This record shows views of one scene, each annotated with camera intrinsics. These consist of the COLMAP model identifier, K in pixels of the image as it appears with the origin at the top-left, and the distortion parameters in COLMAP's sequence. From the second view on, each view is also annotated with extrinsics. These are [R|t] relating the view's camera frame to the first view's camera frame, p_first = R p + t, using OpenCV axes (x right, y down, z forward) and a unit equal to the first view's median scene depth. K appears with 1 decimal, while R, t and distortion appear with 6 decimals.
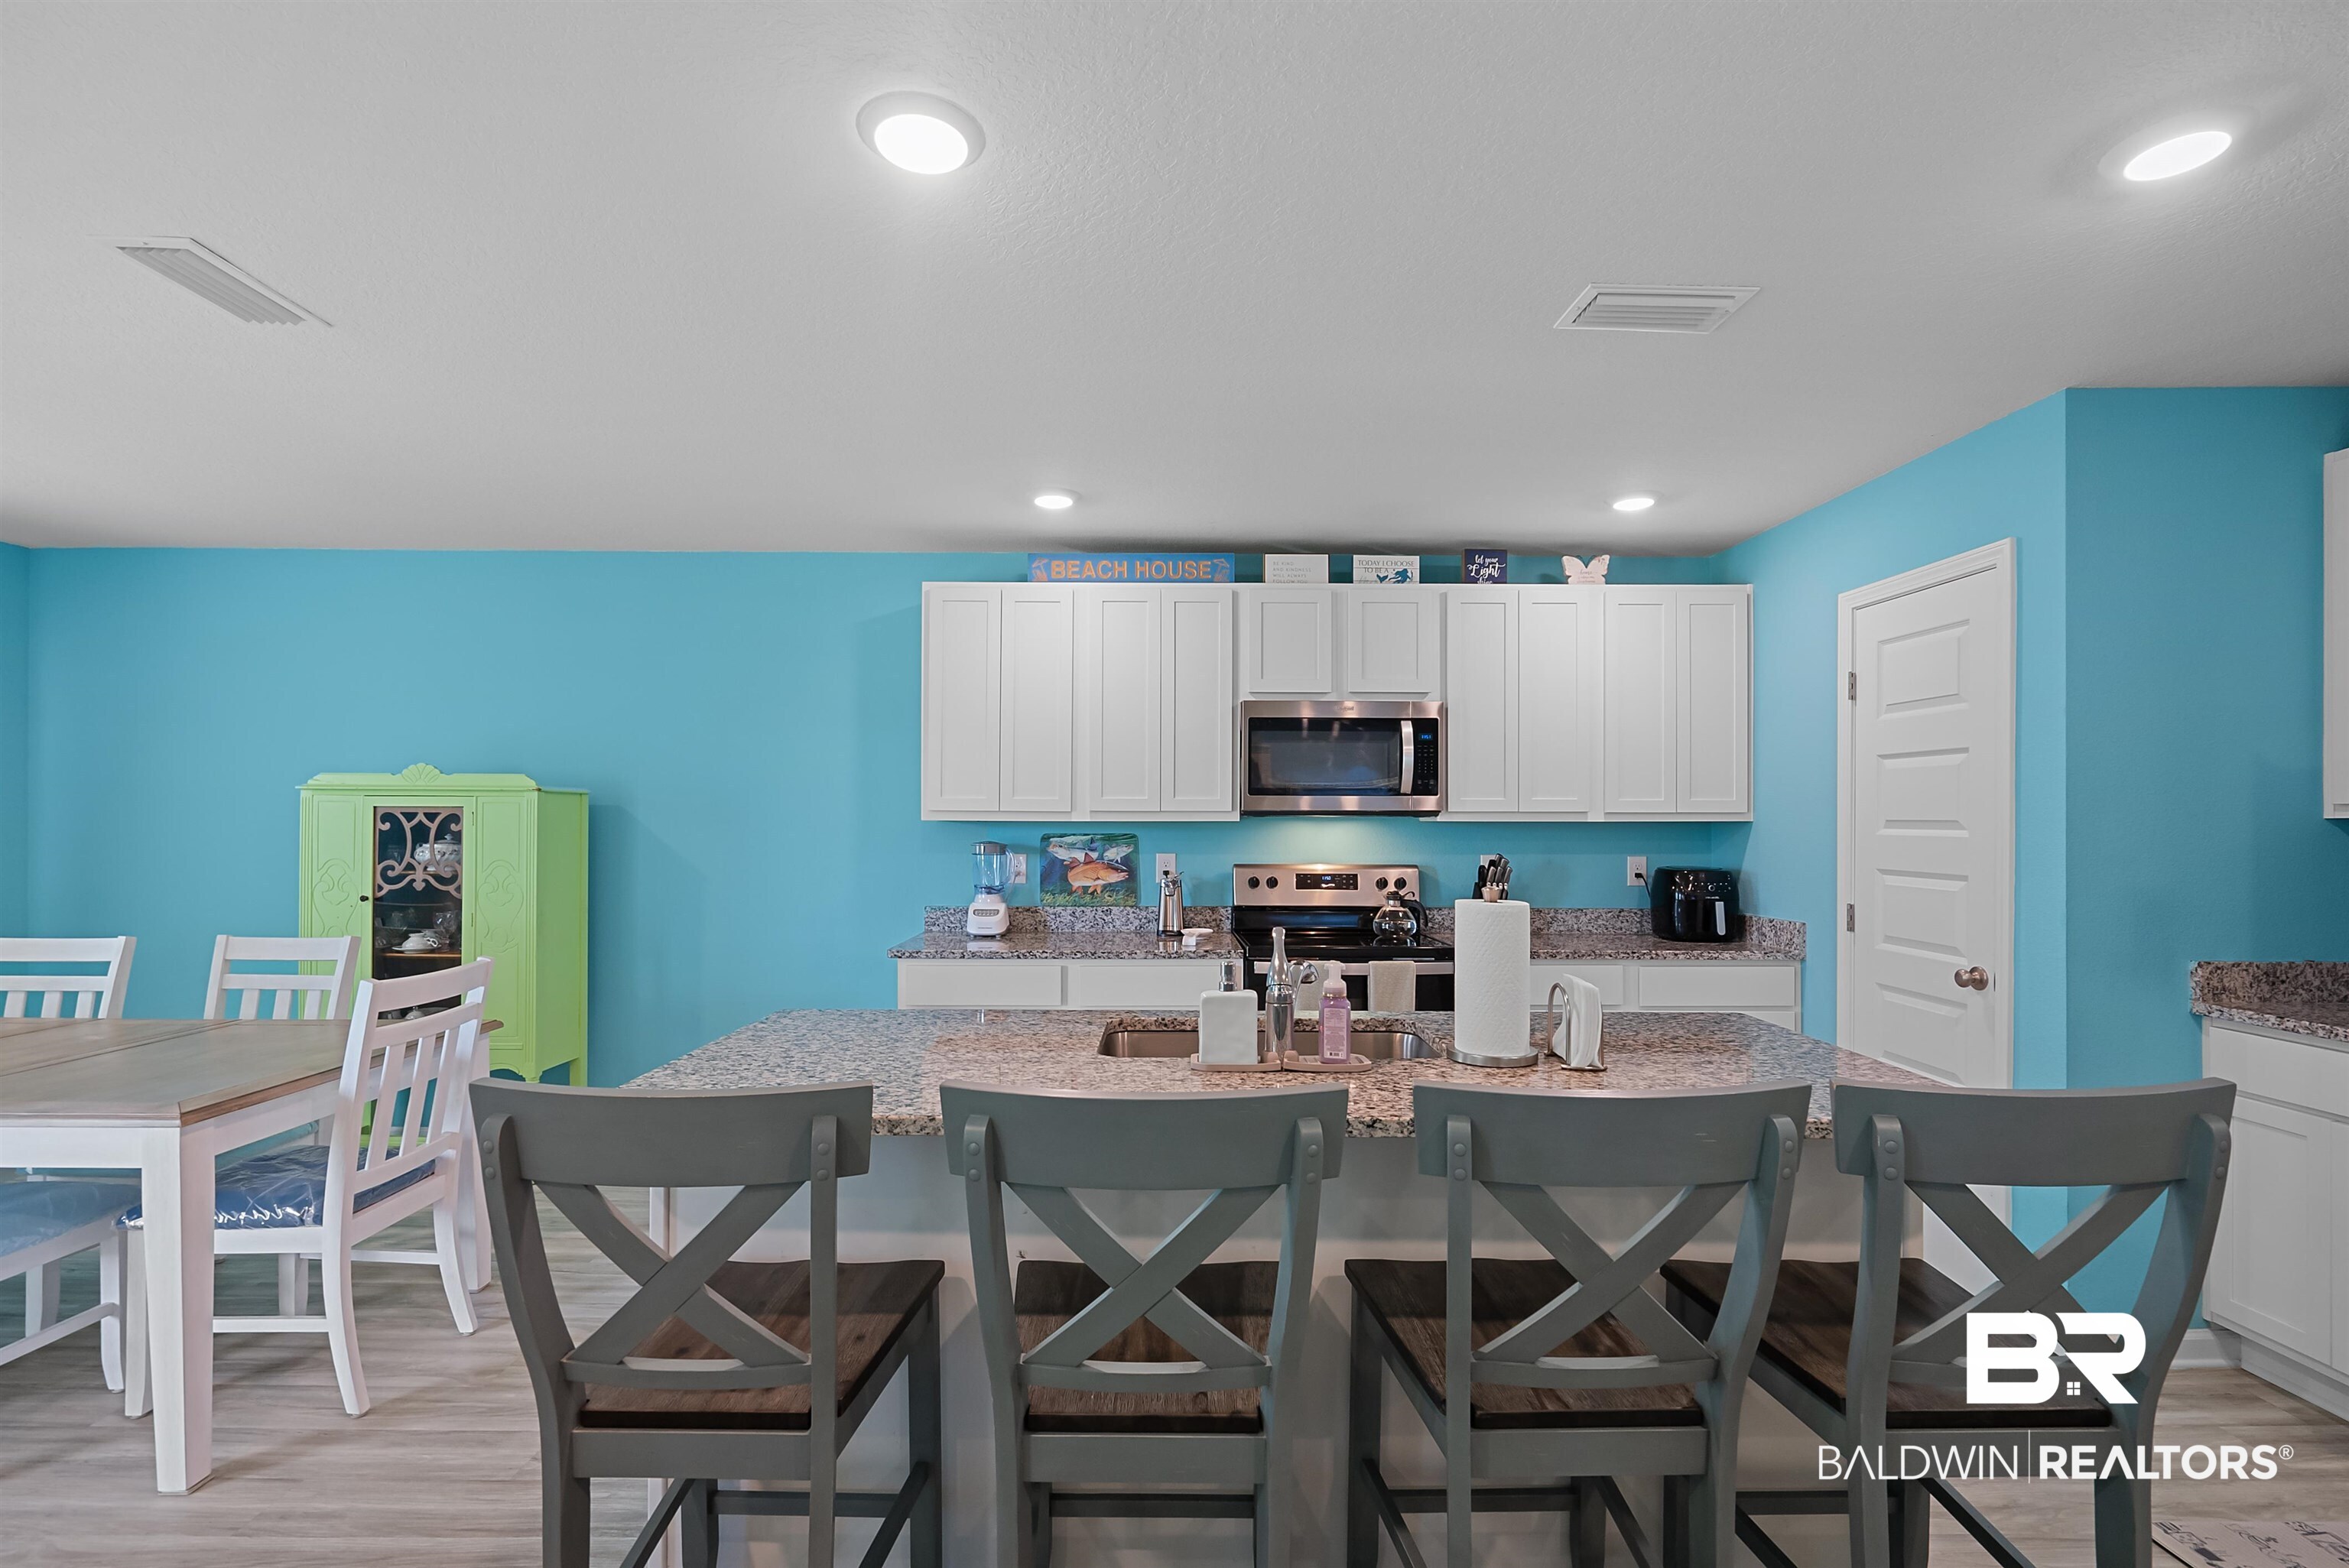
lens RADIAL K [[1066.7, 0, 1162.5], [0, 1066.7, 811.3], [0, 0, 1]] dist [-0.002148, 0.000325]
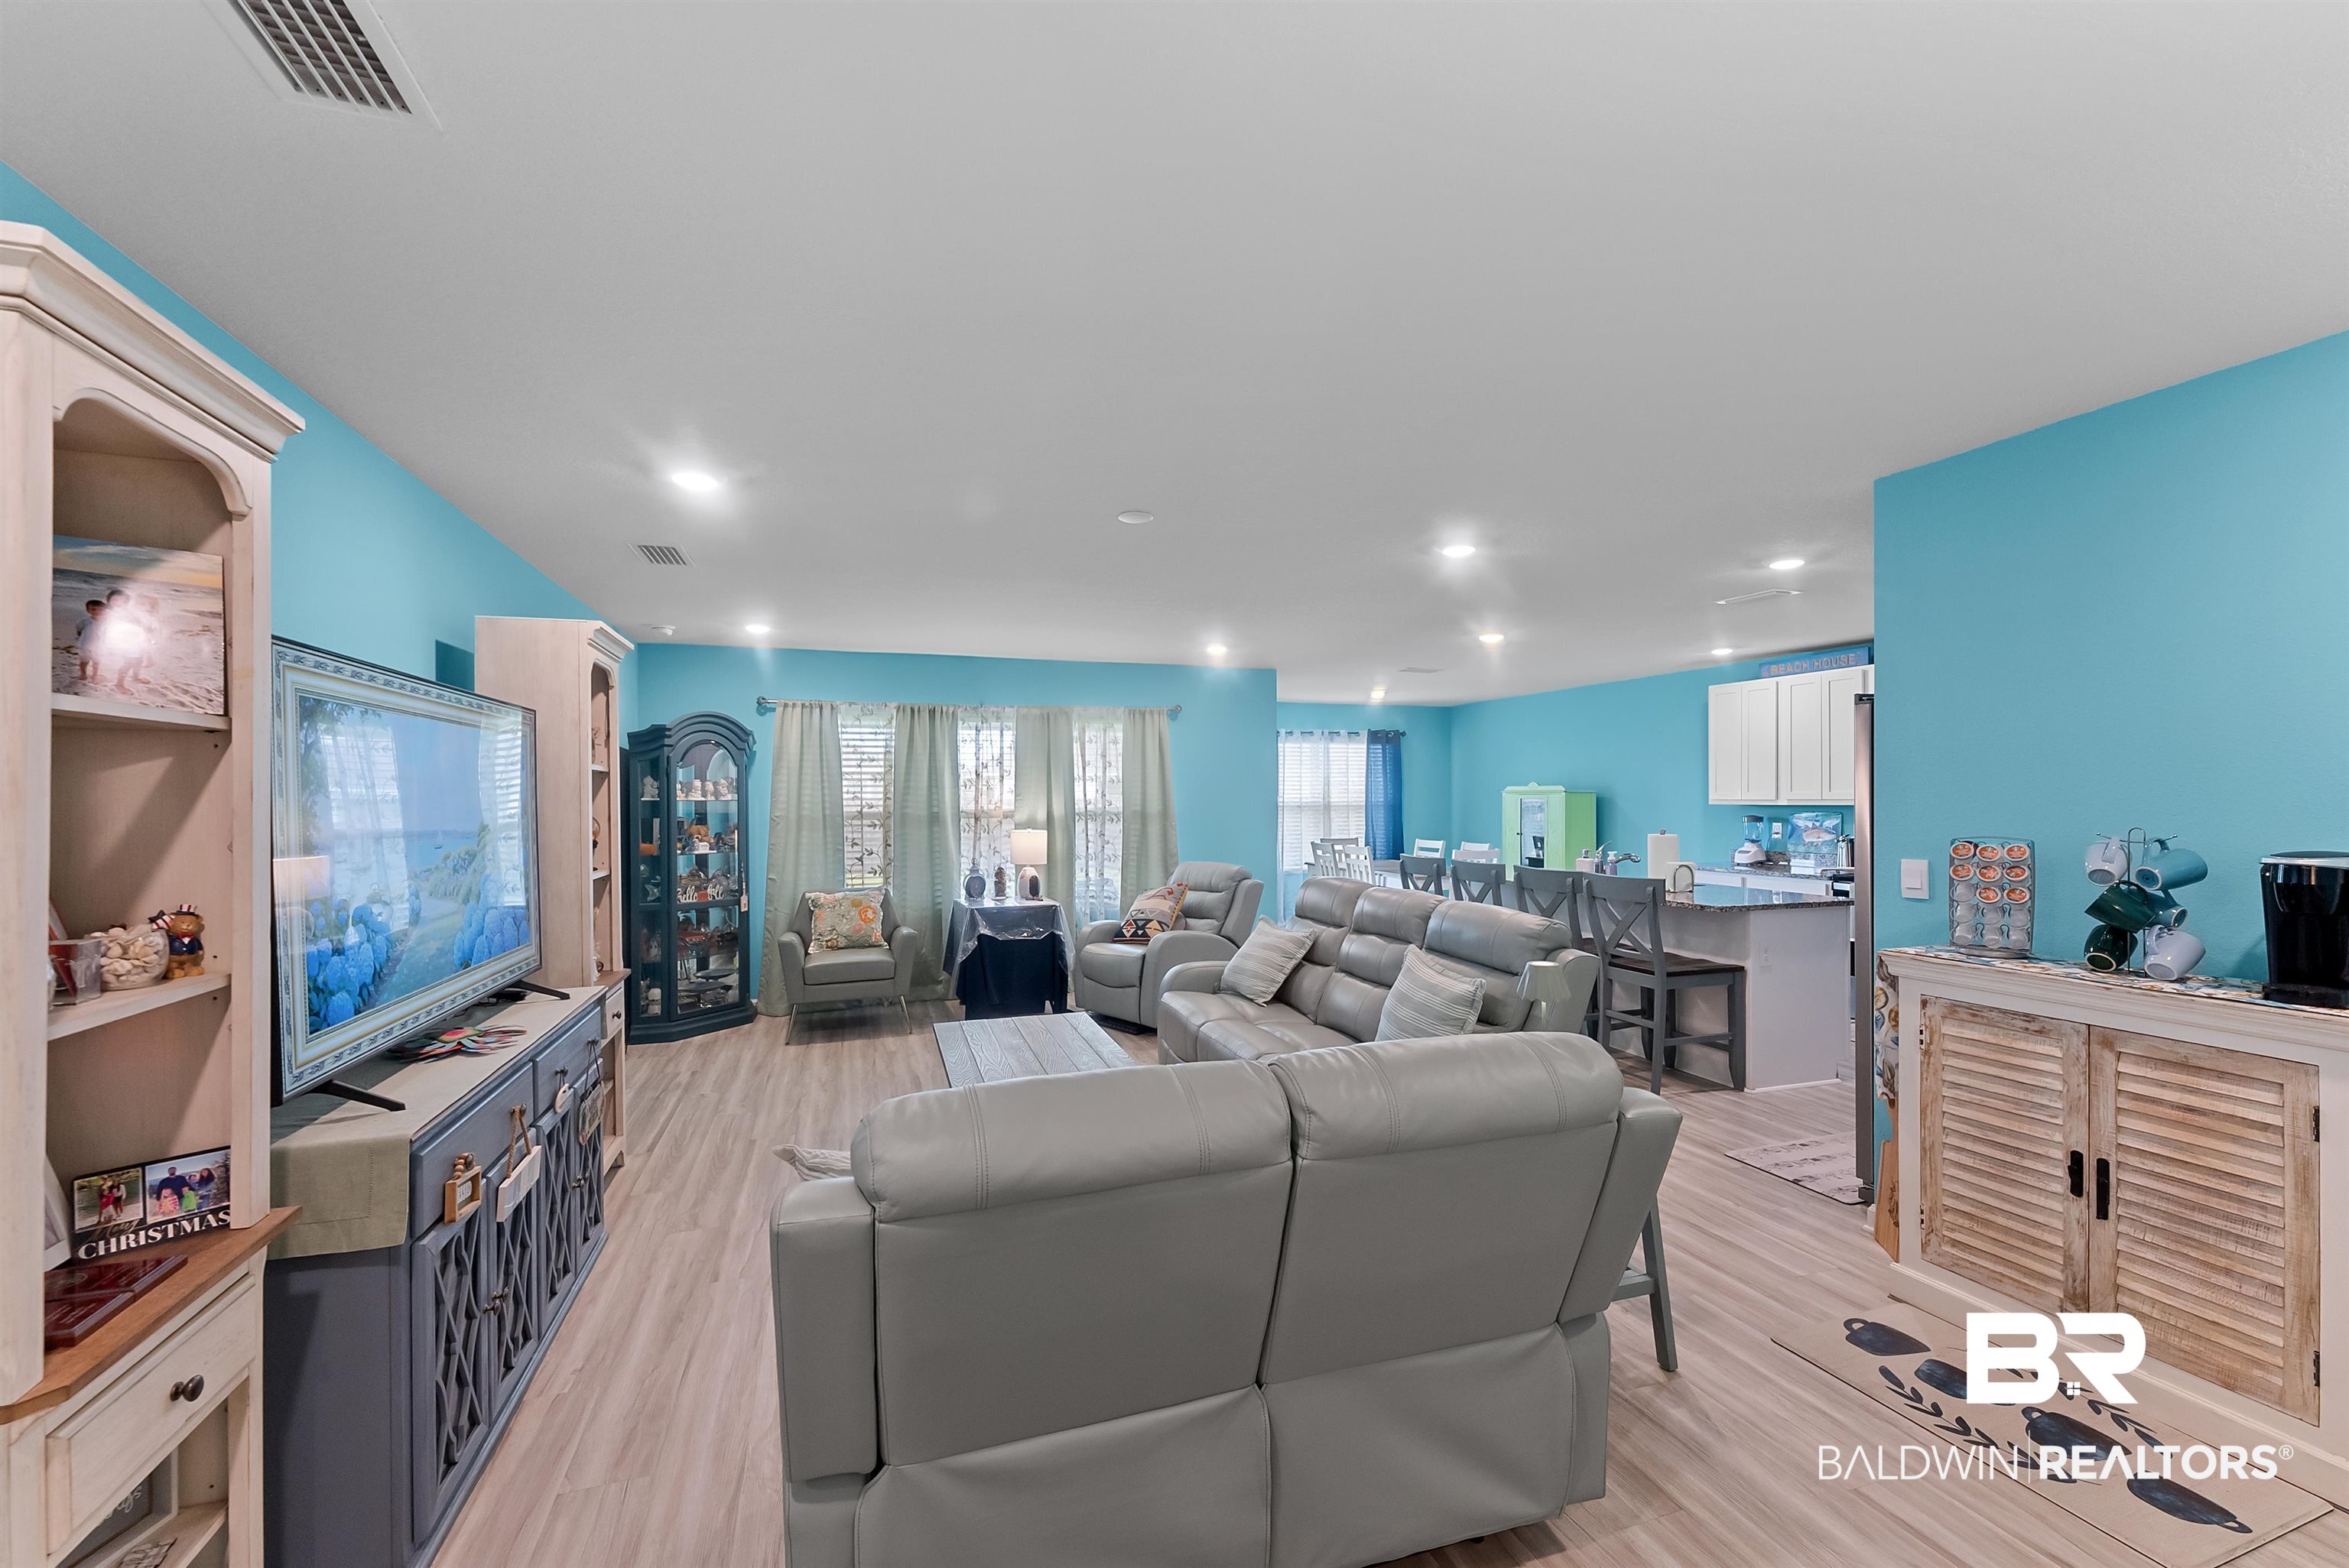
lens RADIAL K [[967.3, 0, 1174.5], [0, 967.3, 784.0], [0, 0, 1]] dist [0.014924, -0.000024]
pose [[0.313006, -0.017507, -0.949590, 1.181480], [0.011797, 0.999825, -0.014544, -0.014674], [0.949678, -0.006650, 0.313157, -0.527317]]
